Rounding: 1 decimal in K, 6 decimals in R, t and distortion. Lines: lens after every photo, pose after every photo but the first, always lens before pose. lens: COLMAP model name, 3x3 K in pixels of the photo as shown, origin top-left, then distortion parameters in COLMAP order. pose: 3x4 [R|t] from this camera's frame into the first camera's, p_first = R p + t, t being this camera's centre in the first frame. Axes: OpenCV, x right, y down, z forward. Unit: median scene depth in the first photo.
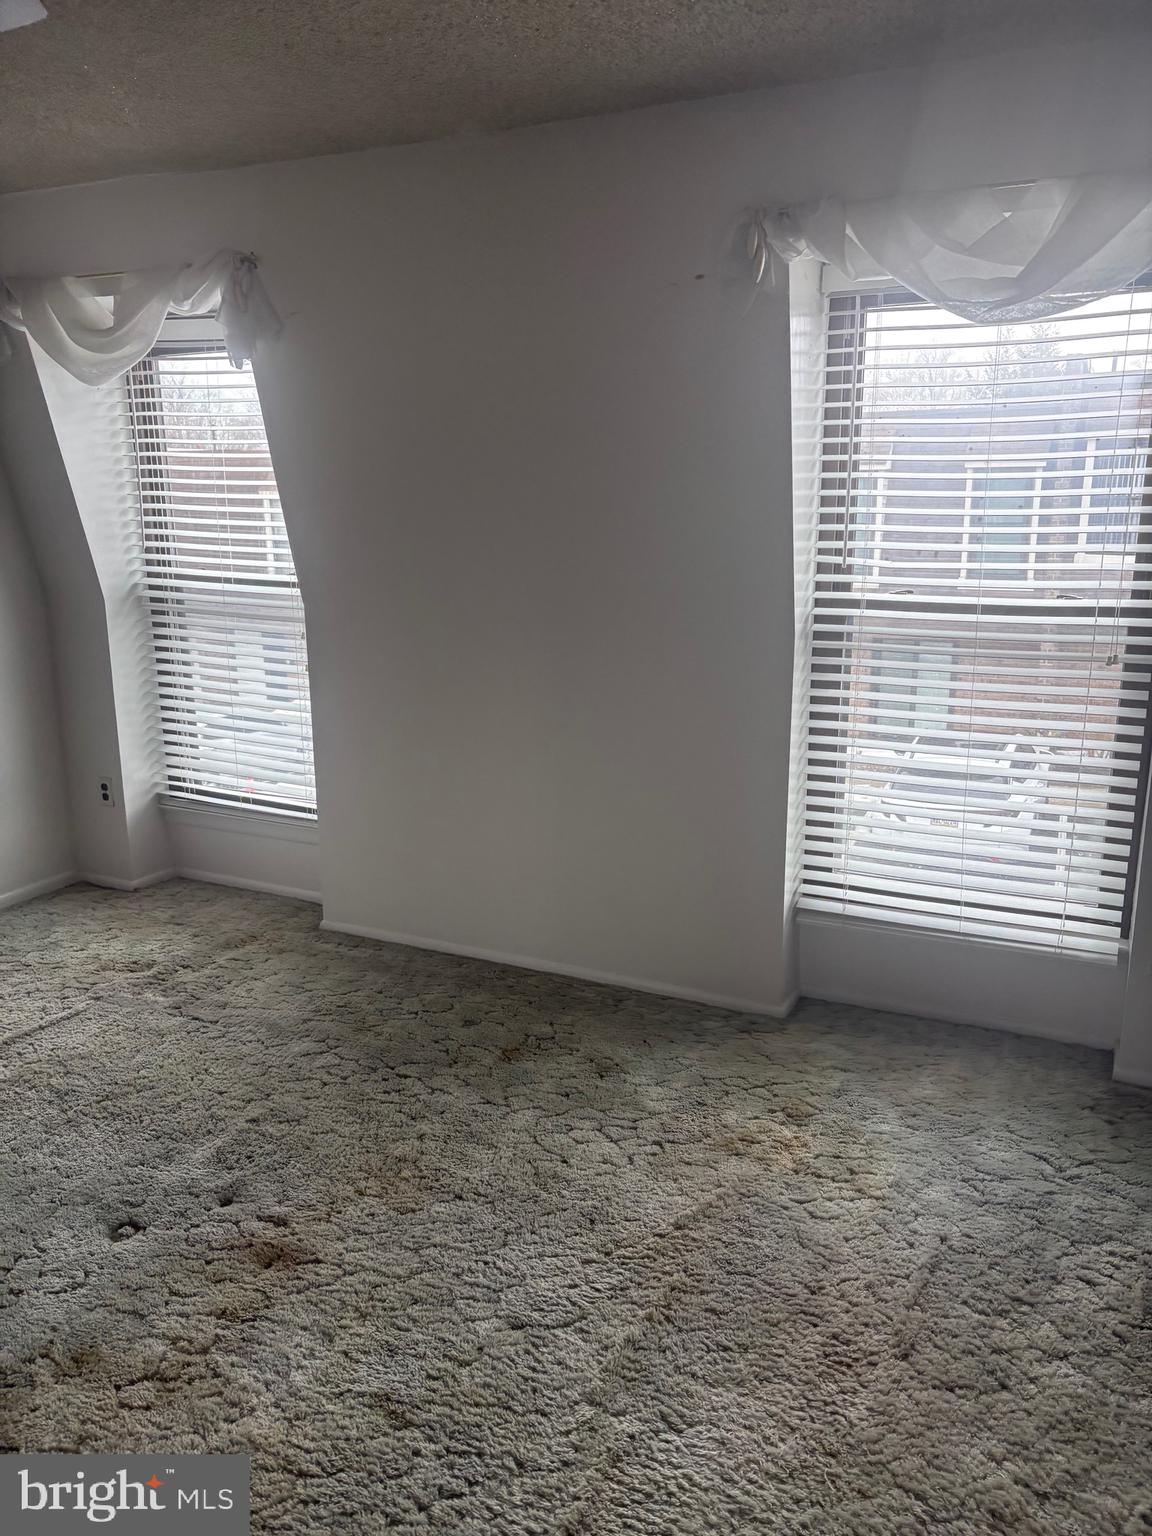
lens RADIAL K [[1161.2, 0, 572.4], [0, 1161.2, 782.3], [0, 0, 1]] dist [0.030078, -0.000382]
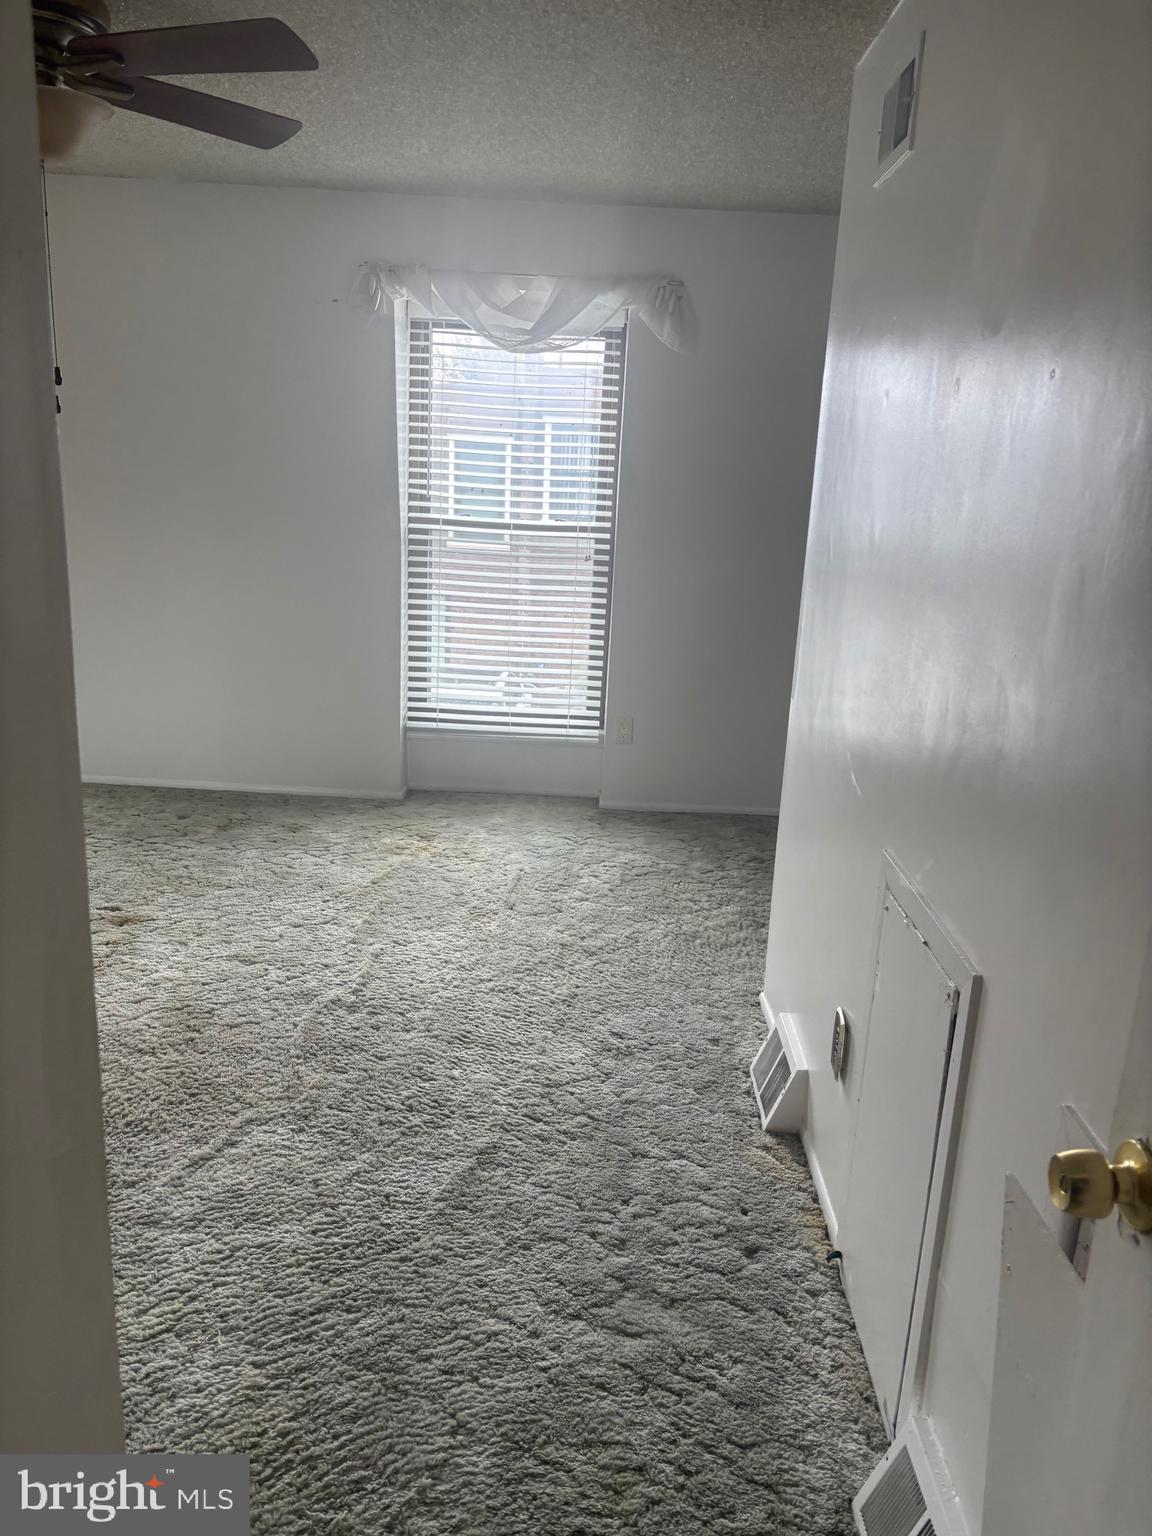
lens RADIAL K [[1162.9, 0, 574.6], [0, 1162.9, 771.5], [0, 0, 1]] dist [0.045632, -0.047082]
pose [[0.906927, -0.057825, 0.417301, -0.272981], [0.049673, 0.998303, 0.030377, 0.149990], [-0.418349, -0.006821, 0.908261, -0.517631]]
